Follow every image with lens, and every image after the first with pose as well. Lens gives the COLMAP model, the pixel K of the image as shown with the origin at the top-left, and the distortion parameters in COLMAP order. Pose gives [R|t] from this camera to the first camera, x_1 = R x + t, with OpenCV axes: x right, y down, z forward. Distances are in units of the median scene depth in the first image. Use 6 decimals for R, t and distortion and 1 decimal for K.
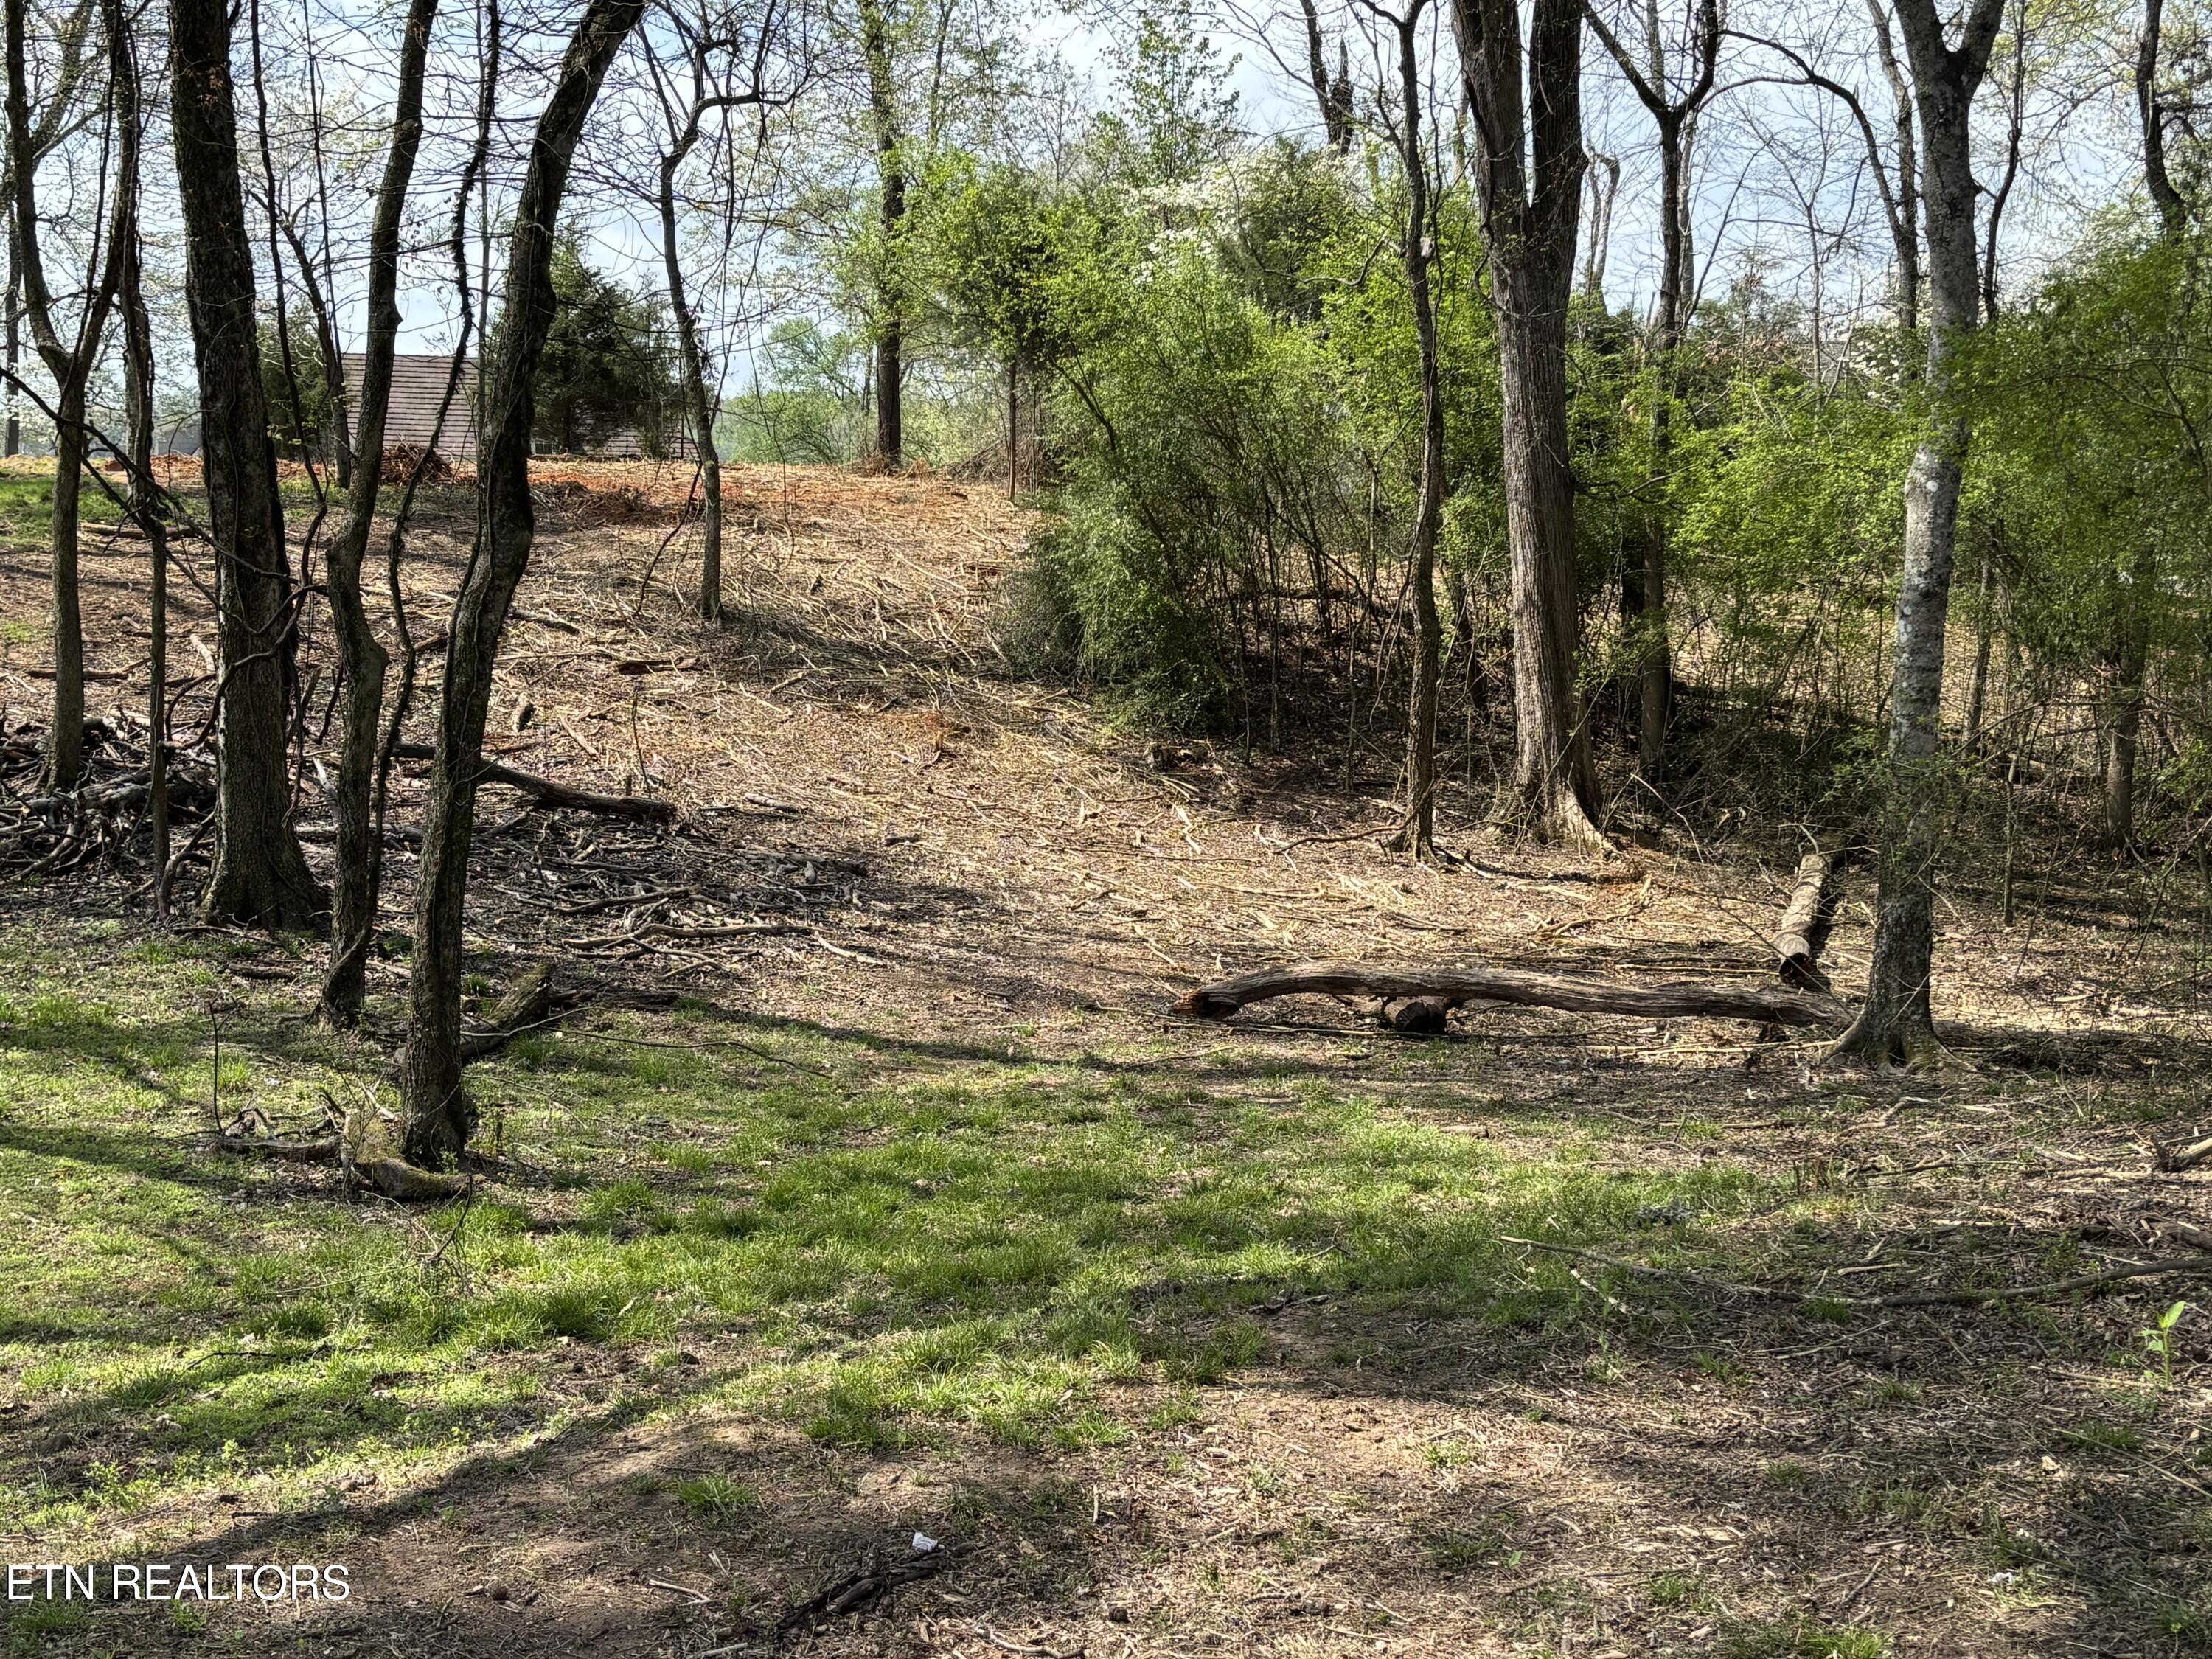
lens RADIAL K [[2713.5, 0, 1092.0], [0, 2713.5, 823.0], [0, 0, 1]] dist [0.179280, 0.000000]
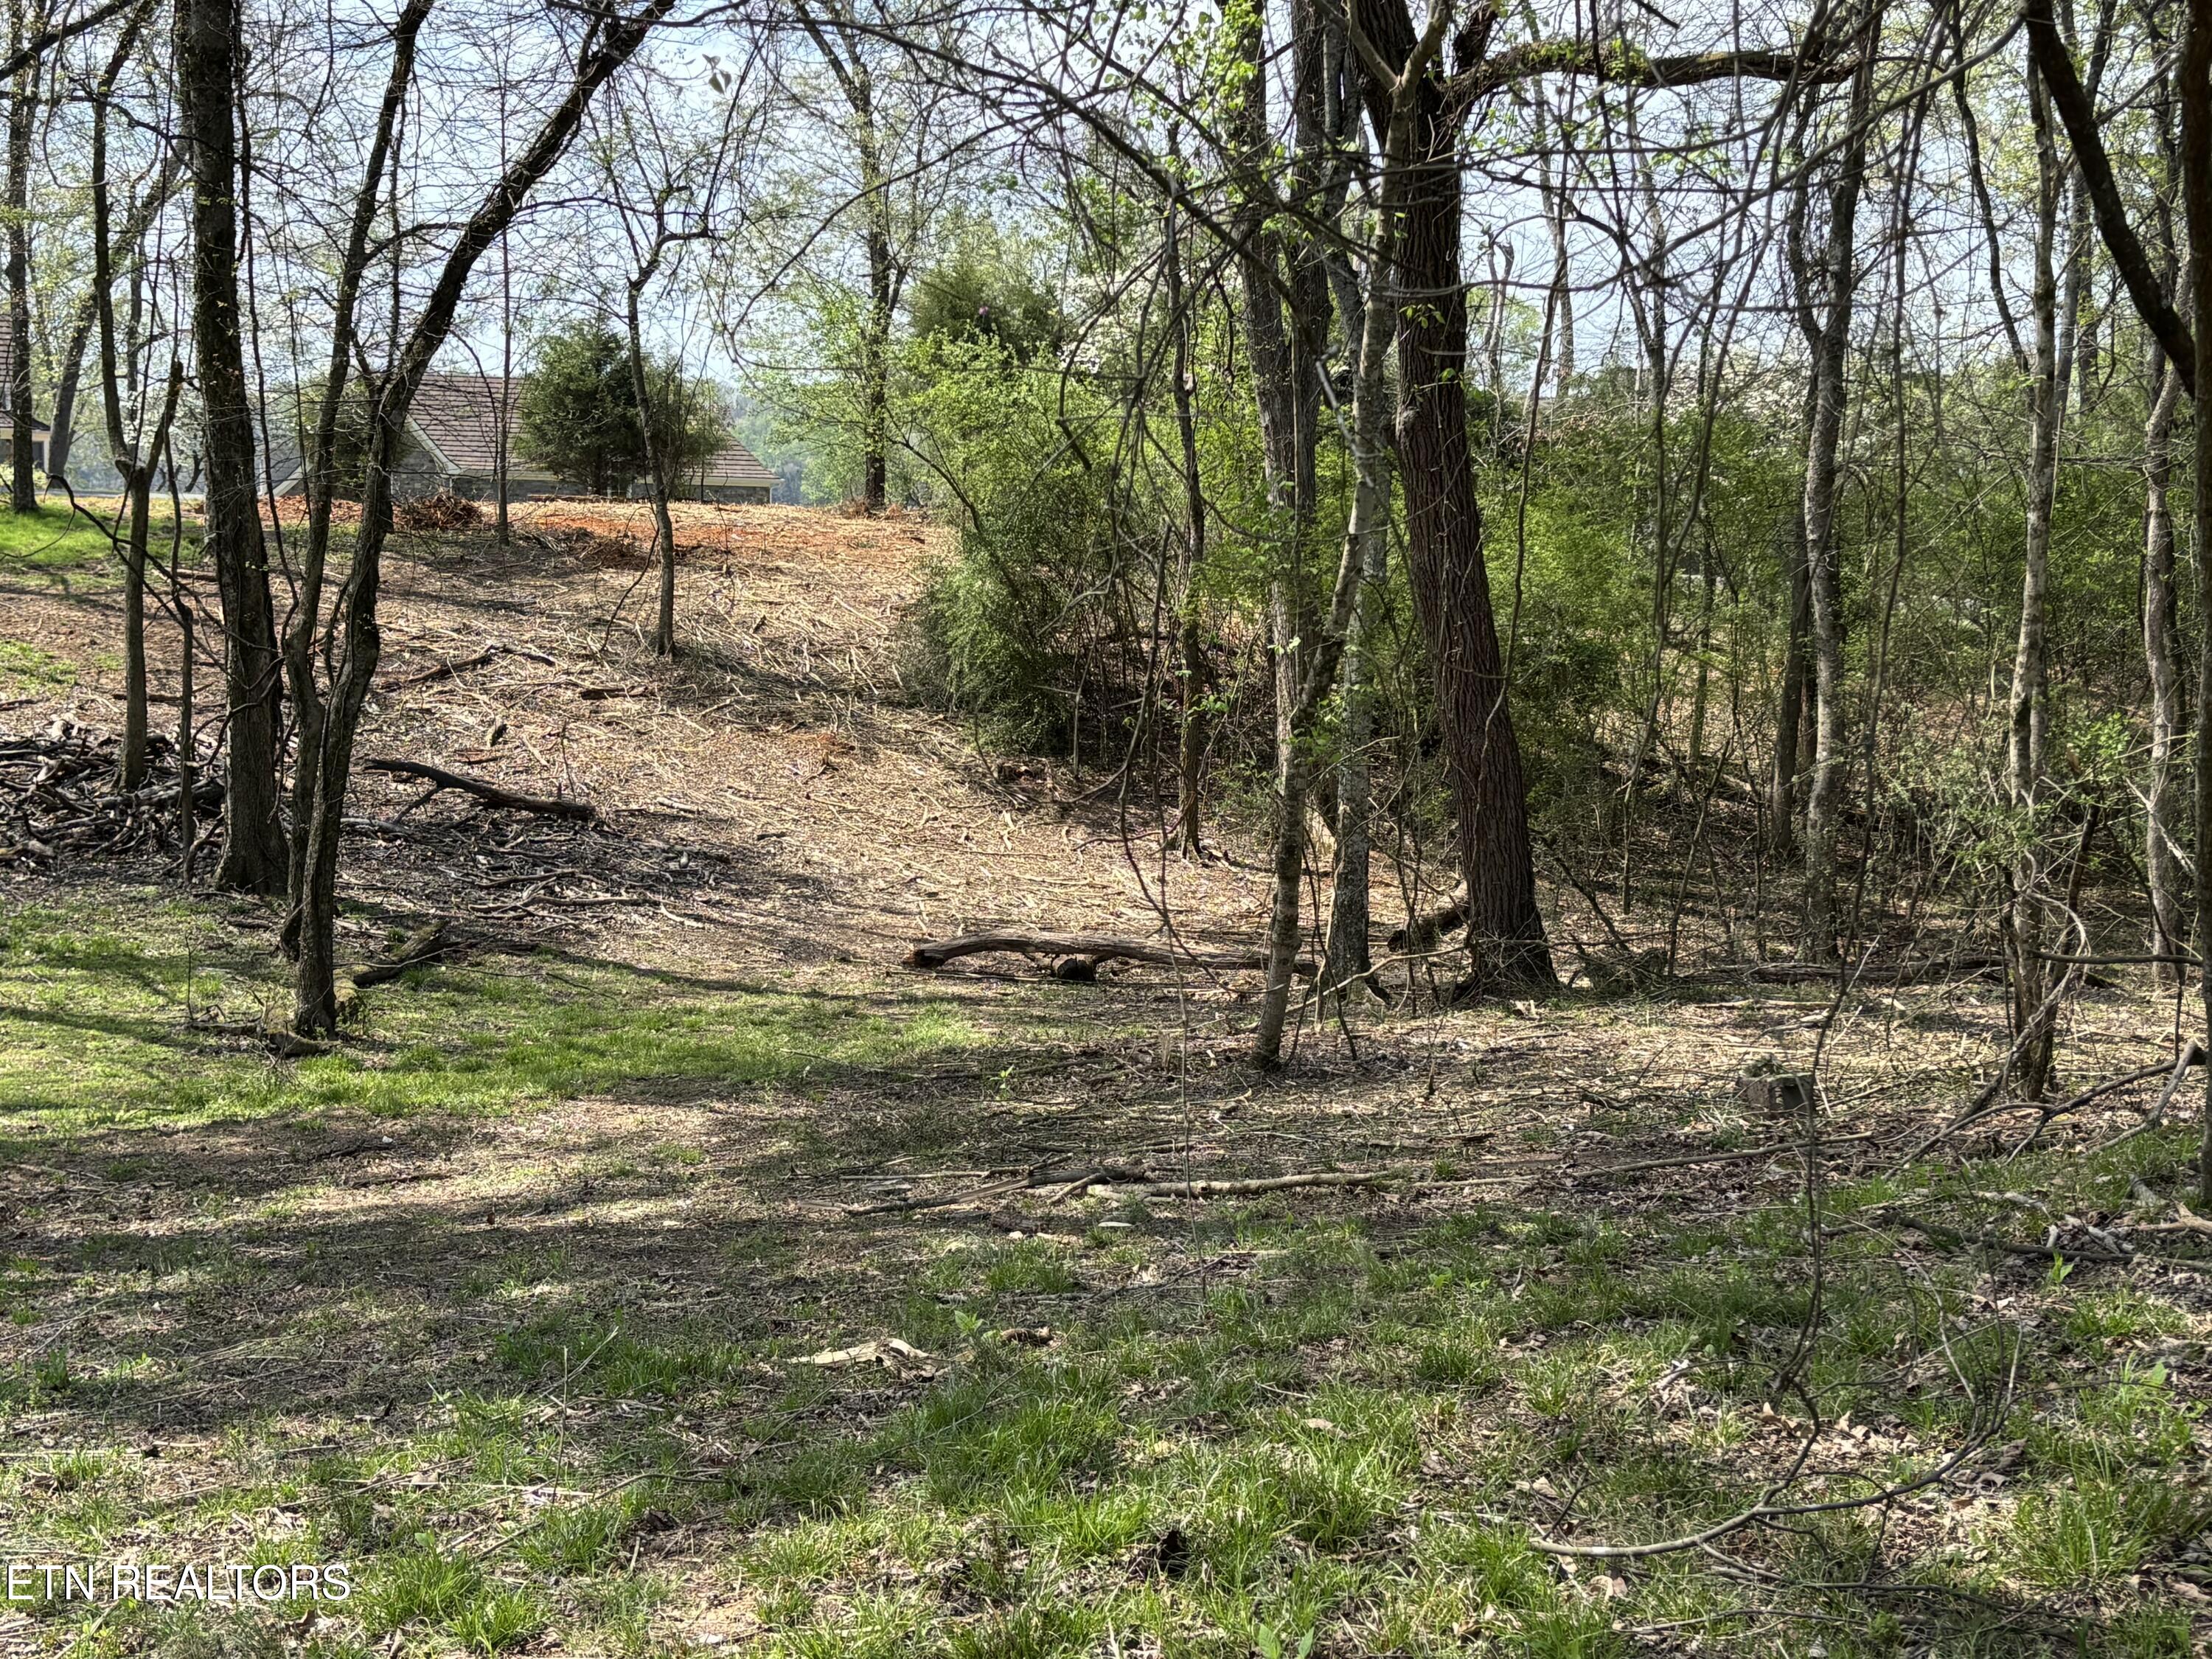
lens RADIAL K [[2713.5, 0, 1119.0], [0, 2713.5, 831.1], [0, 0, 1]] dist [0.179280, 0.000000]
pose [[0.999345, 0.014446, -0.033183, 0.142265], [-0.014226, 0.999875, 0.006850, -0.007557], [0.033278, -0.006373, 0.999426, -0.303389]]
